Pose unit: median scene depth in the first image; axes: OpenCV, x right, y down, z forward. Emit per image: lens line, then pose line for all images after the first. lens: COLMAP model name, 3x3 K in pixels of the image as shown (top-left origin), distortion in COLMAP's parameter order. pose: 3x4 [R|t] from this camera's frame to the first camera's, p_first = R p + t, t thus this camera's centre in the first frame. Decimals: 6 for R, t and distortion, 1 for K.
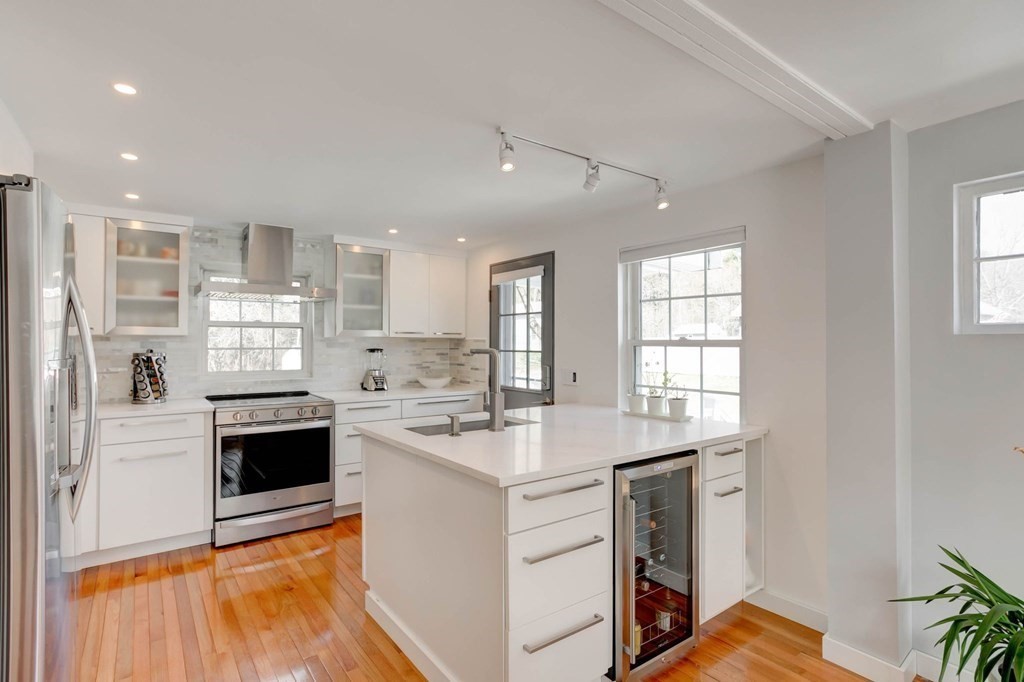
lens RADIAL K [[510.8, 0, 505.7], [0, 510.8, 339.3], [0, 0, 1]] dist [-0.015291, 0.000406]
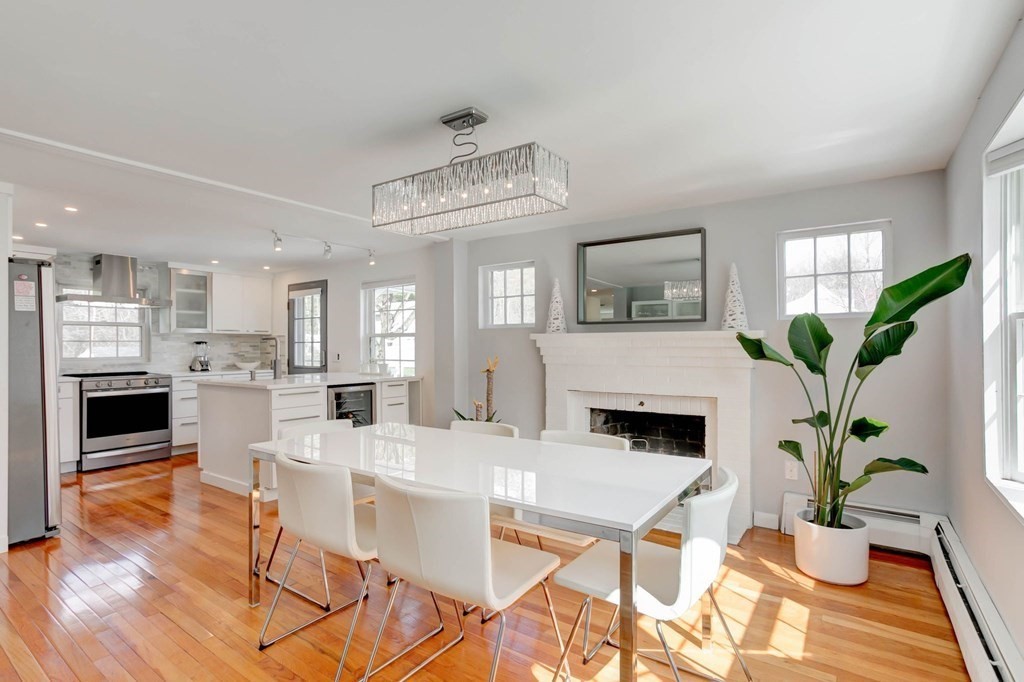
lens RADIAL K [[501.0, 0, 512.0], [0, 501.0, 341.0], [0, 0, 1]] dist [-0.051657, 0.038735]
pose [[0.945696, -0.003997, 0.325027, 0.128068], [0.004771, 0.999987, -0.001585, 0.025600], [-0.325017, 0.003050, 0.945703, -0.640587]]
